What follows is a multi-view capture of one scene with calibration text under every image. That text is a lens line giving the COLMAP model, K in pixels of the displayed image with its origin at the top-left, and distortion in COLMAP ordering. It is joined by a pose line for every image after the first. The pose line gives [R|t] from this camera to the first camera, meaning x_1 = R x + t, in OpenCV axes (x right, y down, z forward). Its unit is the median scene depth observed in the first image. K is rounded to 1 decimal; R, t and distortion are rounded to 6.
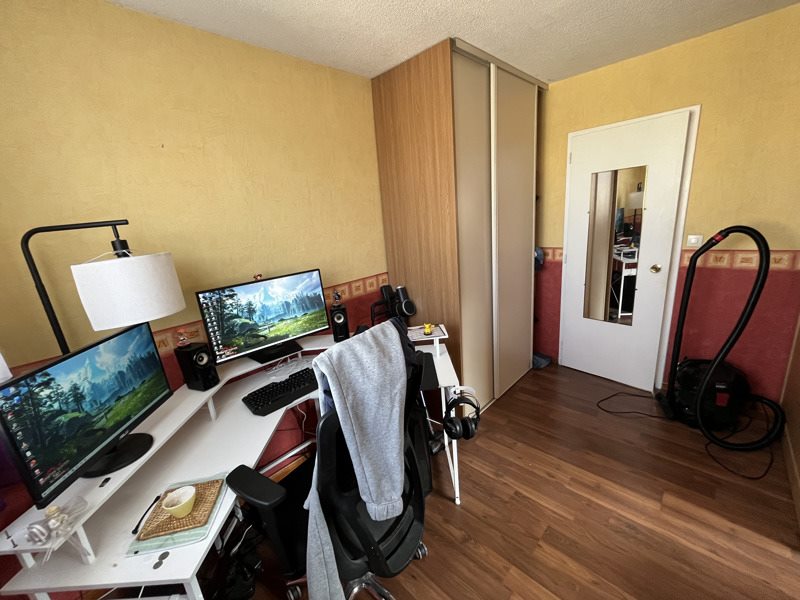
lens RADIAL K [[324.6, 0, 400.0], [0, 324.6, 300.0], [0, 0, 1]] dist [-0.000448, -0.000147]
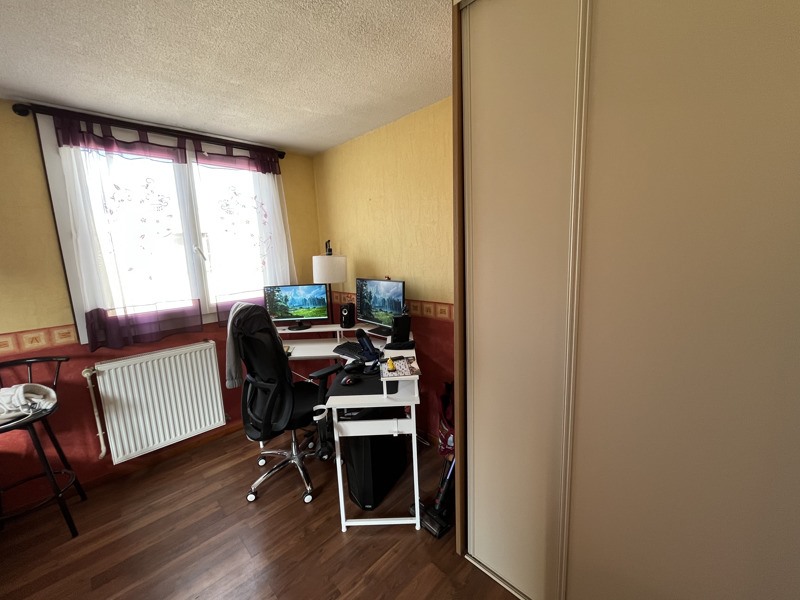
lens RADIAL K [[324.6, 0, 400.0], [0, 324.6, 300.0], [0, 0, 1]] dist [-0.000448, -0.000147]
pose [[-0.019070, 0.247868, -0.968606, 1.033454], [-0.210668, 0.946036, 0.246240, -0.358244], [0.977372, 0.208750, 0.034177, 1.044343]]
